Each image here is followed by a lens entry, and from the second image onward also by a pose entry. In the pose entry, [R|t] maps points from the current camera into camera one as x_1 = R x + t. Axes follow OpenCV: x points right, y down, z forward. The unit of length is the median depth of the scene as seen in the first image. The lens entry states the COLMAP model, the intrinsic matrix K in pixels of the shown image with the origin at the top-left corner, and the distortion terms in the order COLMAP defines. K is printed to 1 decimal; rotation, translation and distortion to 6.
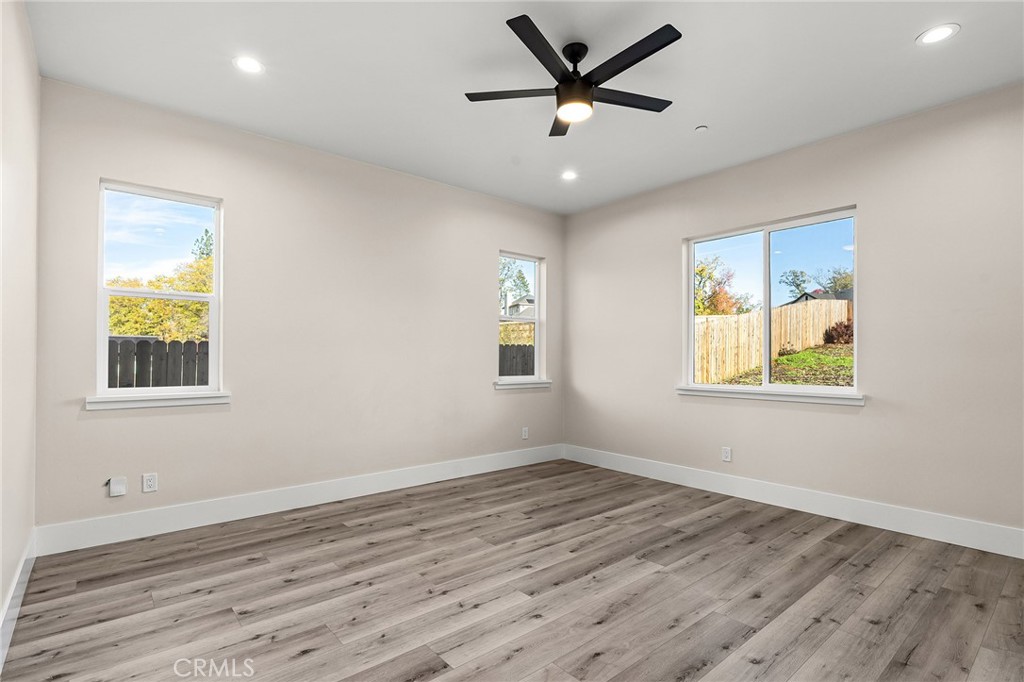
lens RADIAL K [[495.7, 0, 512.0], [0, 495.7, 341.0], [0, 0, 1]] dist [-0.004266, -0.000748]
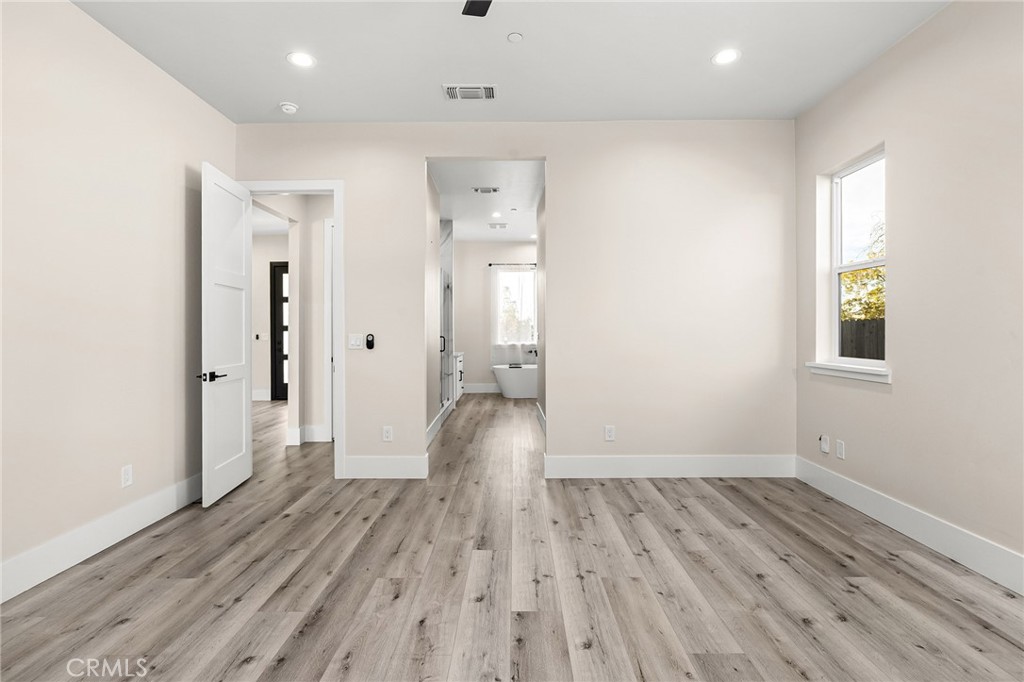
lens RADIAL K [[508.9, 0, 511.2], [0, 508.9, 344.7], [0, 0, 1]] dist [0.001785, -0.000583]
pose [[-0.651815, 0.021414, -0.758075, 0.625883], [0.028497, 0.999587, 0.003733, 0.053218], [0.757842, -0.019169, -0.652156, 1.424358]]
